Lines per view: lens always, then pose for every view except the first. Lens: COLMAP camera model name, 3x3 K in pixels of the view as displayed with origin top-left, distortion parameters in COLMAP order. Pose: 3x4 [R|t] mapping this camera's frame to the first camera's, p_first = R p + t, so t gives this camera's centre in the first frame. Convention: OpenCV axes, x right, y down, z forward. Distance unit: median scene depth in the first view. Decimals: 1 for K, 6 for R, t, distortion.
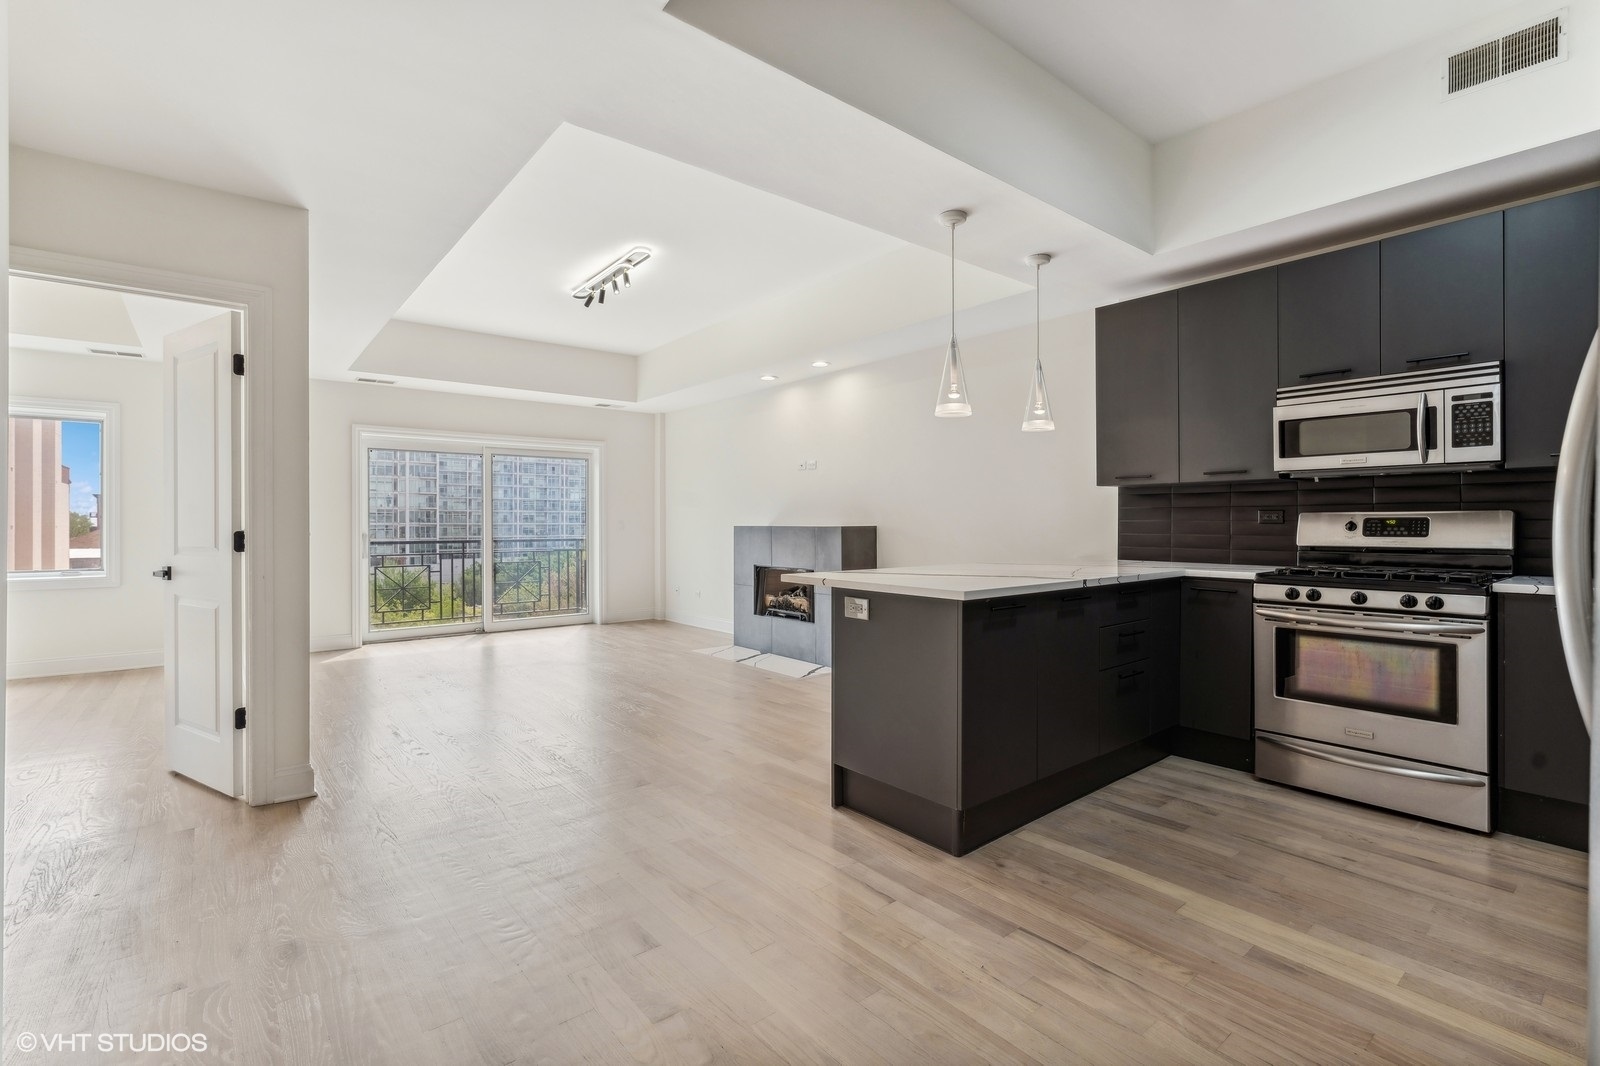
lens RADIAL K [[737.8, 0, 785.1], [0, 737.8, 525.0], [0, 0, 1]] dist [0.000135, 0.000963]
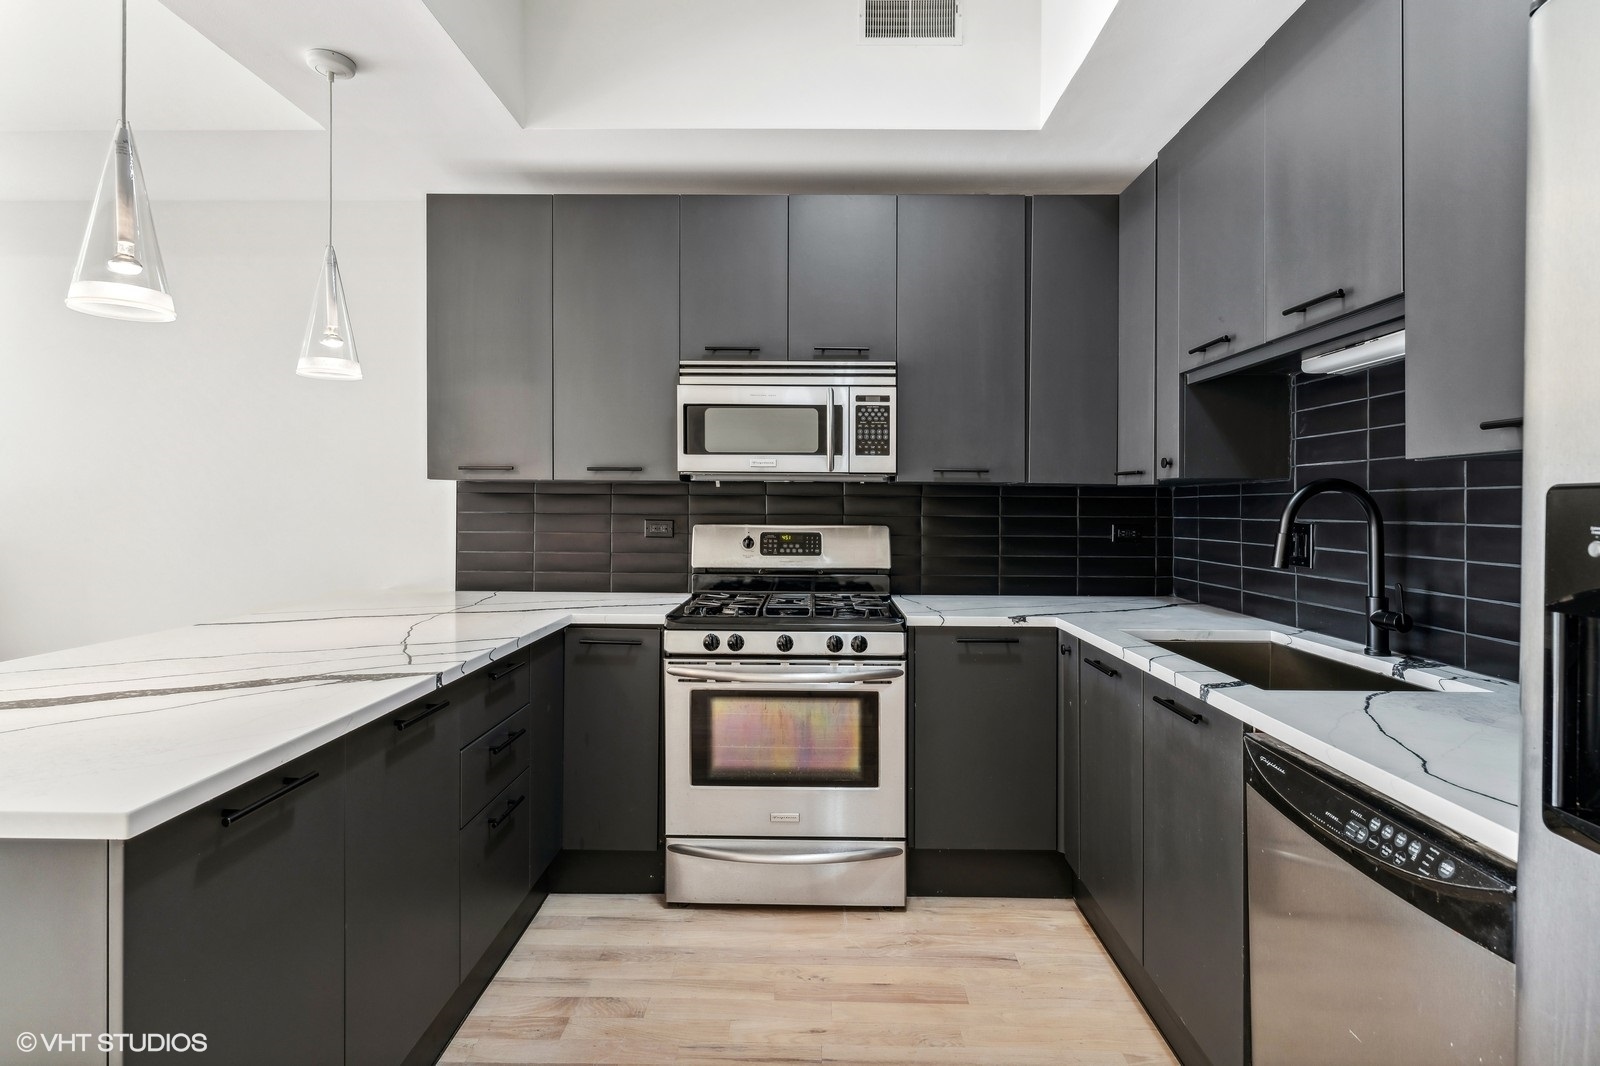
lens RADIAL K [[829.7, 0, 813.1], [0, 829.7, 512.0], [0, 0, 1]] dist [-0.005647, 0.004670]
pose [[0.634749, 0.001482, 0.772717, 0.096614], [-0.006207, 0.999976, 0.003181, -0.032692], [-0.772694, -0.006815, 0.634743, 0.334934]]
